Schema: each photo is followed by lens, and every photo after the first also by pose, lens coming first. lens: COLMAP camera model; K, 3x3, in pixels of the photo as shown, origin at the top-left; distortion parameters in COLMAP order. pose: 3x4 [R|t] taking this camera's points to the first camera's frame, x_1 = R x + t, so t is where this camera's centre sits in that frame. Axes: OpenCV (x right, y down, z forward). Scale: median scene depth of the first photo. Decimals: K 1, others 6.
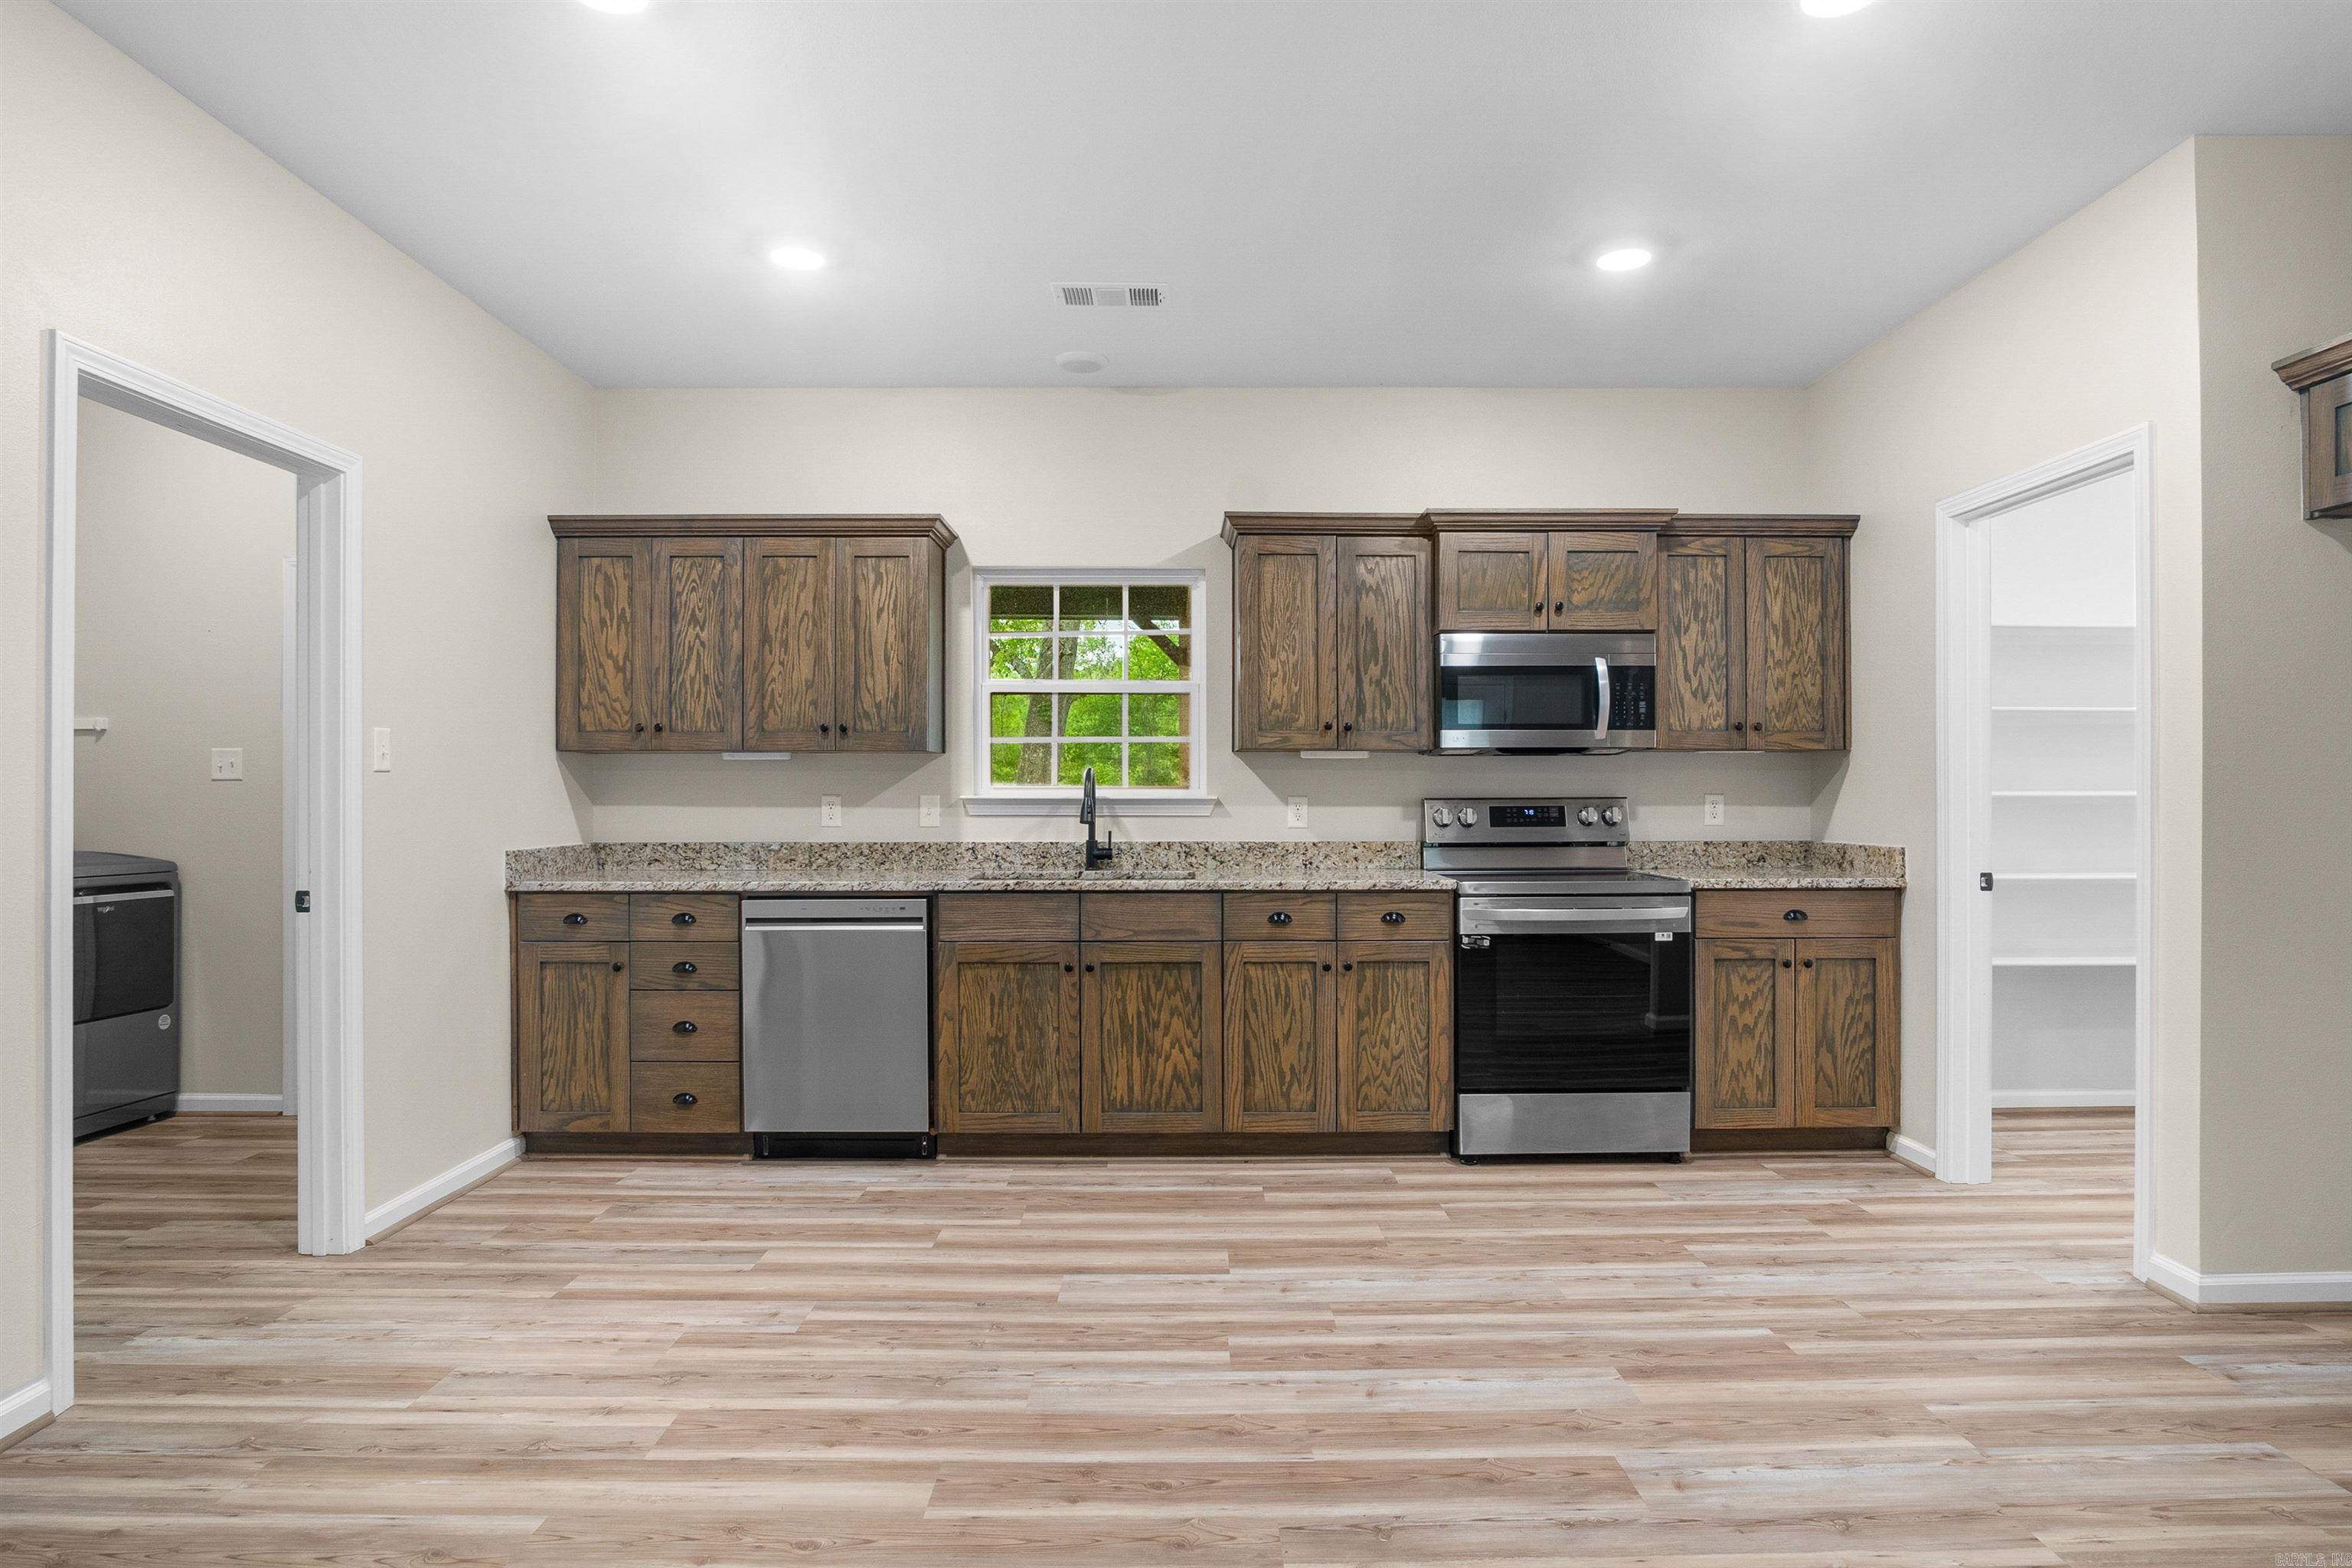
lens RADIAL K [[1264.8, 0, 1177.6], [0, 1264.8, 787.8], [0, 0, 1]] dist [-0.030328, 0.002737]
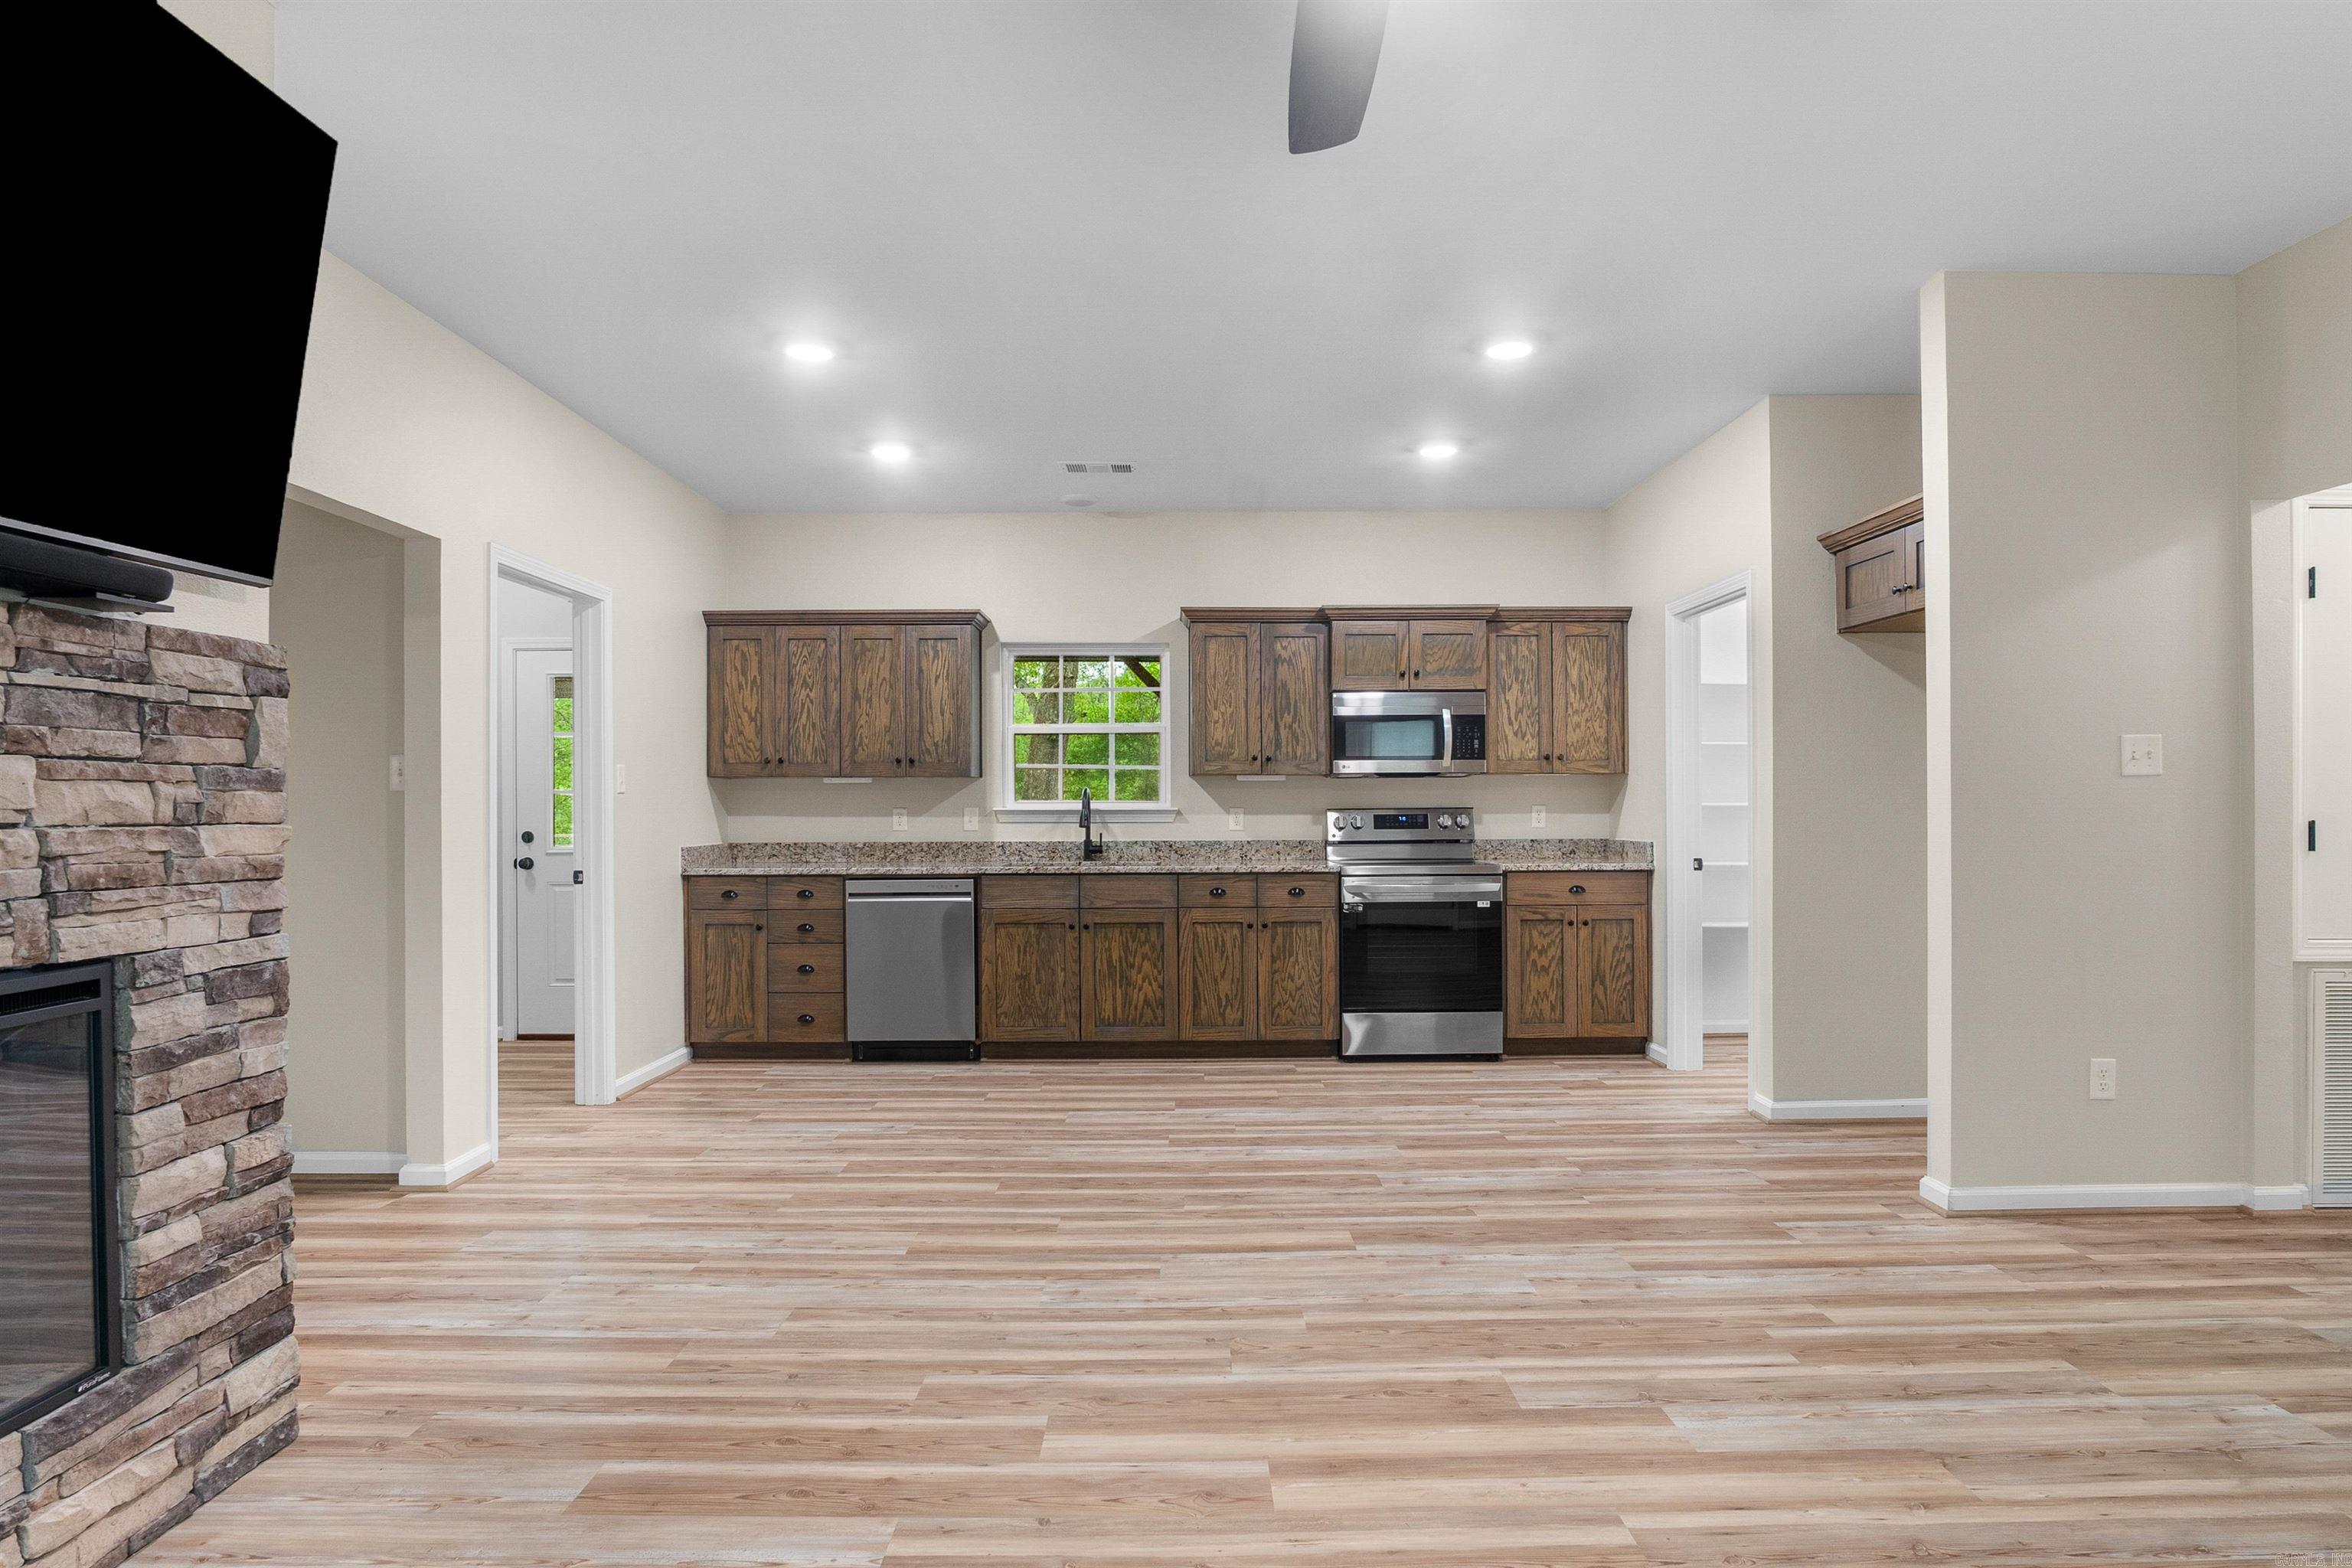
lens RADIAL K [[1264.8, 0, 1180.7], [0, 1264.8, 799.9], [0, 0, 1]] dist [-0.030328, 0.002737]
pose [[0.999994, -0.003231, 0.001461, 0.036905], [0.003232, 0.999995, -0.000293, -0.001830], [-0.001460, 0.000298, 0.999999, -0.446501]]
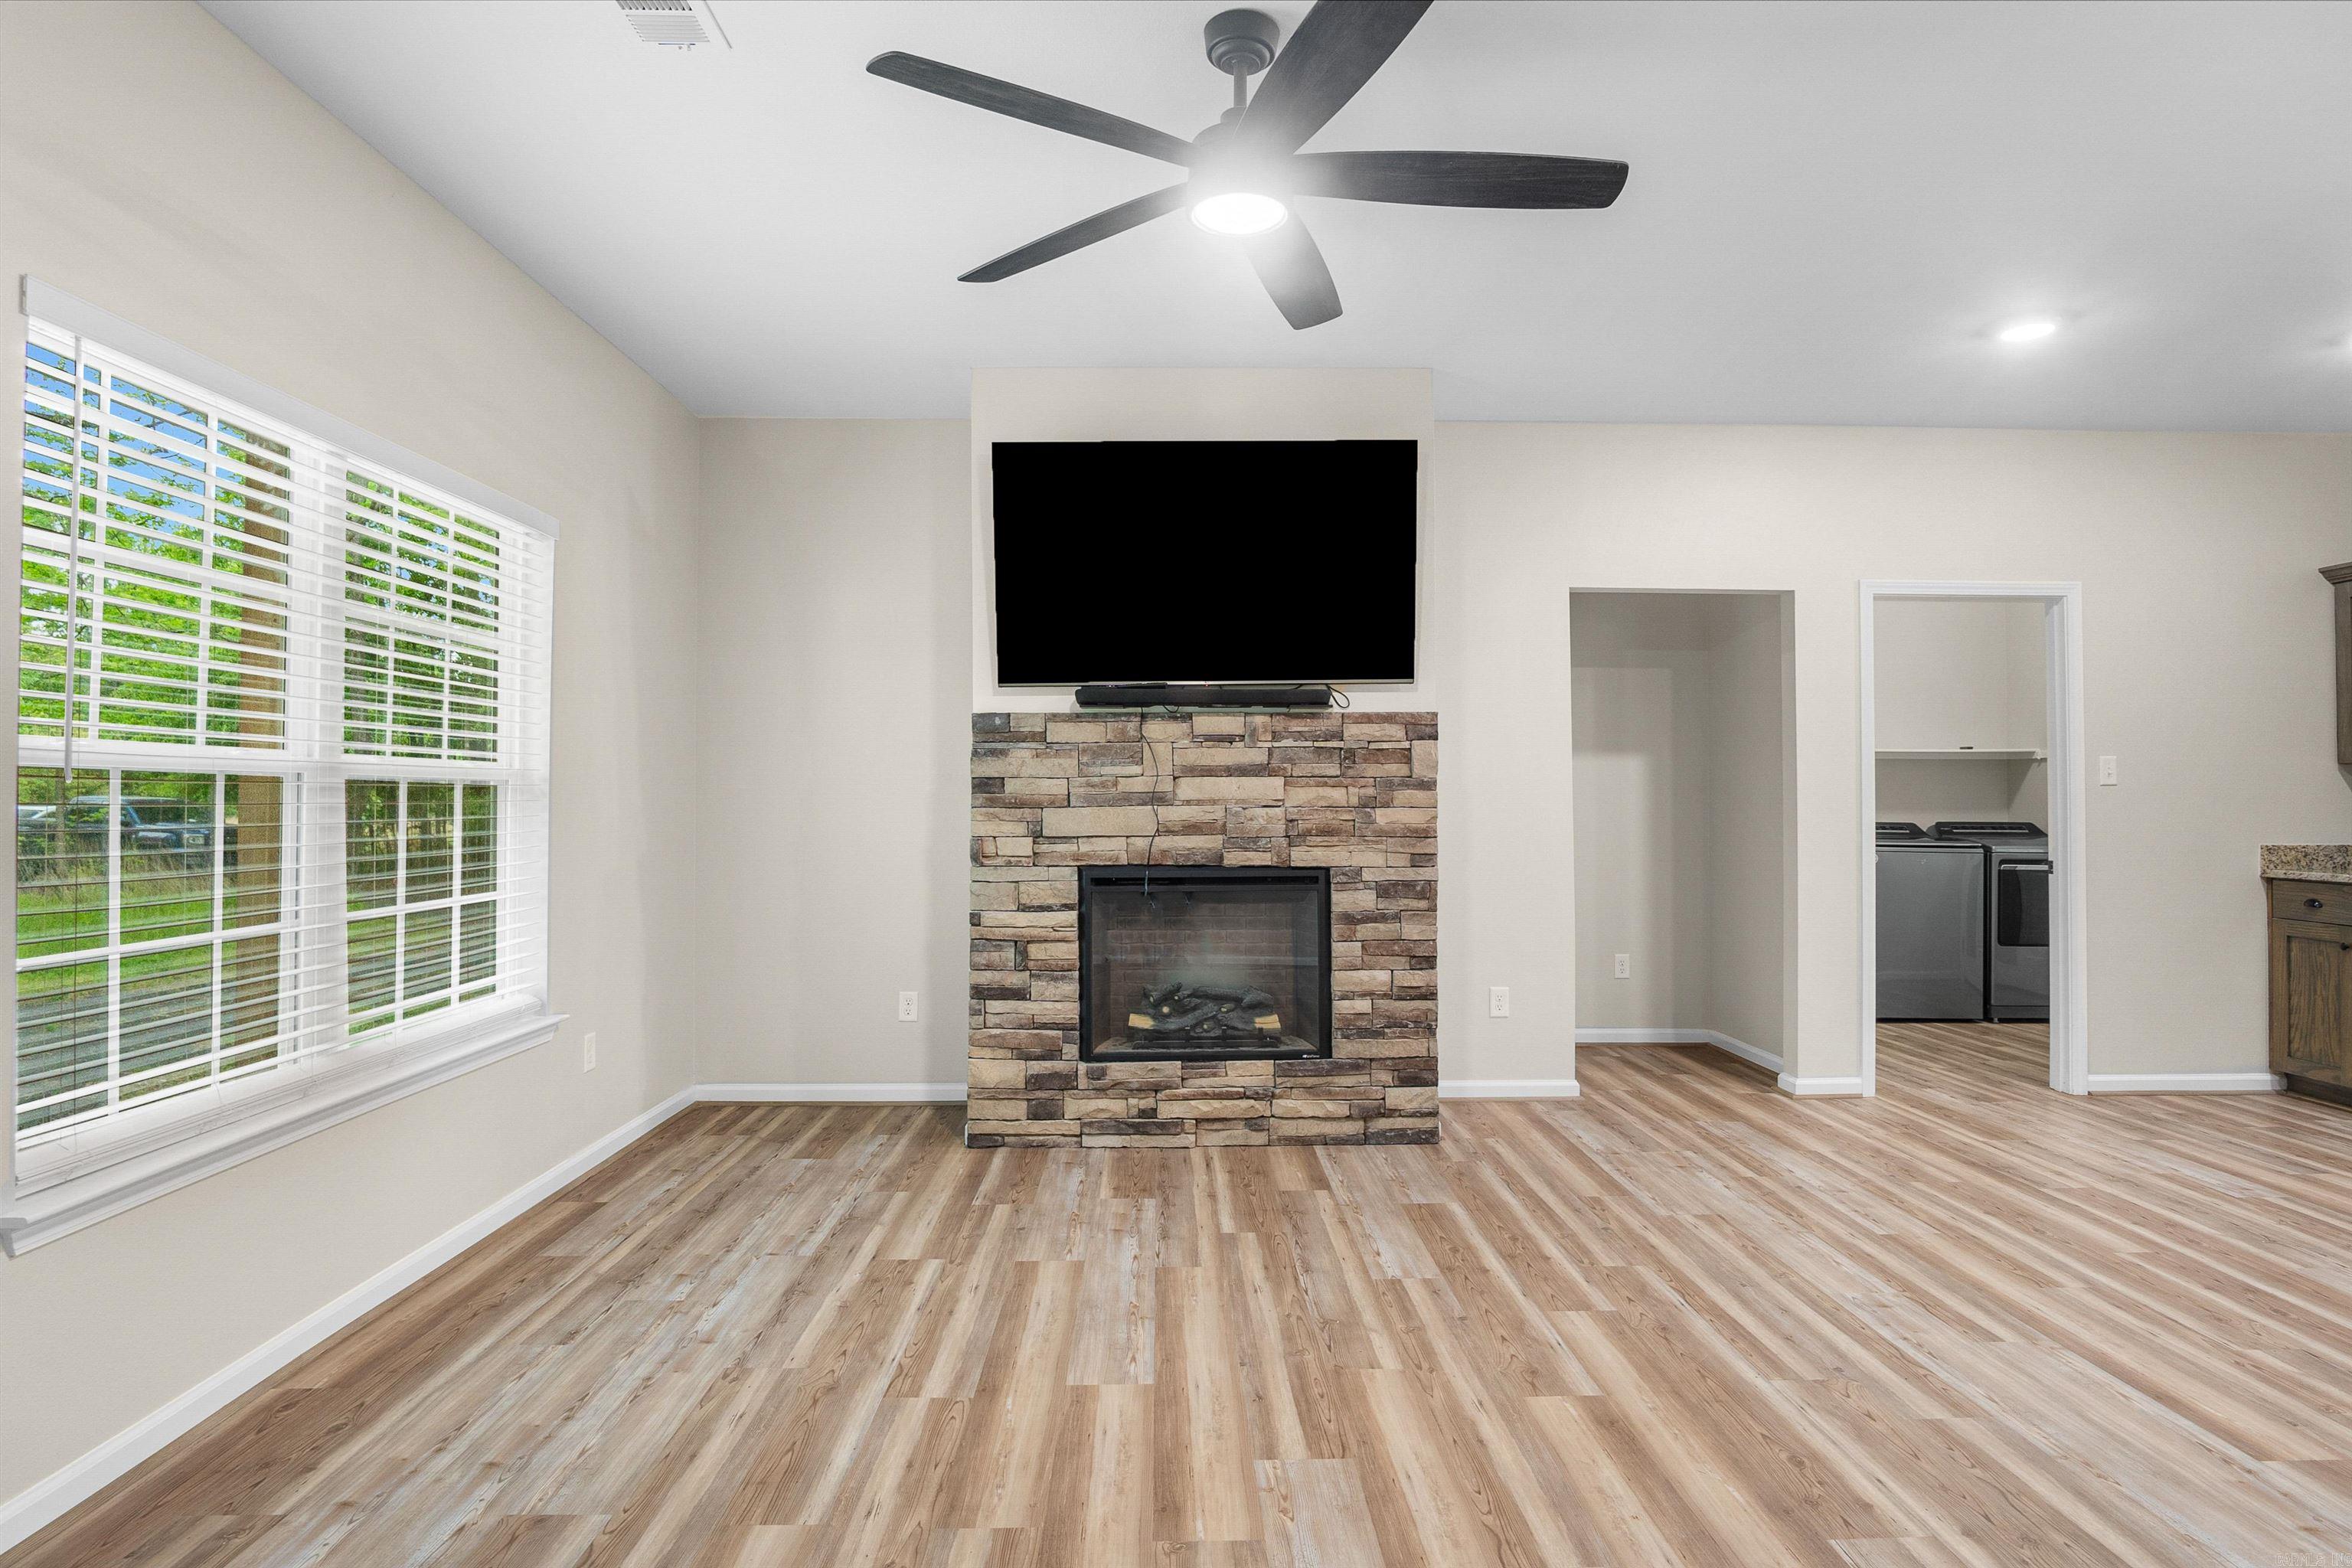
lens RADIAL K [[1264.8, 0, 1214.6], [0, 1264.8, 774.6], [0, 0, 1]] dist [-0.030328, 0.002737]
pose [[0.030016, -0.021089, -0.999327, 0.684453], [0.003638, 0.999773, -0.020989, 0.001217], [0.999543, -0.003005, 0.030086, -0.097259]]
